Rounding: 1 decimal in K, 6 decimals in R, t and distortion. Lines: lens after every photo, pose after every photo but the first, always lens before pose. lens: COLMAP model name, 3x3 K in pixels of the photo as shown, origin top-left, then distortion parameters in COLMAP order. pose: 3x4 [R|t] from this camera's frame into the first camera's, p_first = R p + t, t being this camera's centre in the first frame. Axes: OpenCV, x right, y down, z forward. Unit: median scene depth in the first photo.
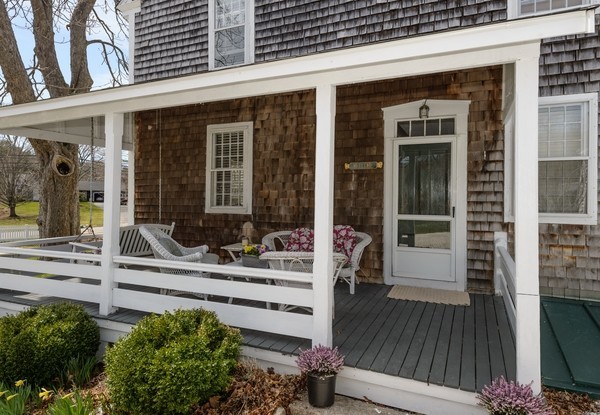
lens RADIAL K [[438.3, 0, 300.0], [0, 438.3, 207.5], [0, 0, 1]] dist [-0.005856, -0.004564]
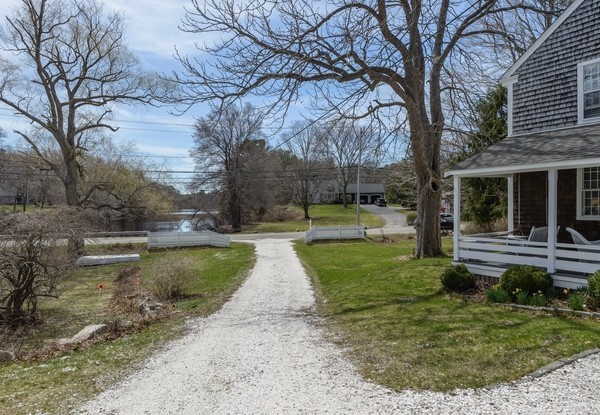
lens RADIAL K [[438.3, 0, 300.0], [0, 438.3, 207.5], [0, 0, 1]] dist [-0.005856, -0.004564]
pose [[0.826042, -0.001125, -0.563607, -0.148892], [-0.001479, 0.999990, -0.004164, -0.020301], [0.563606, 0.004273, 0.826032, -0.669764]]
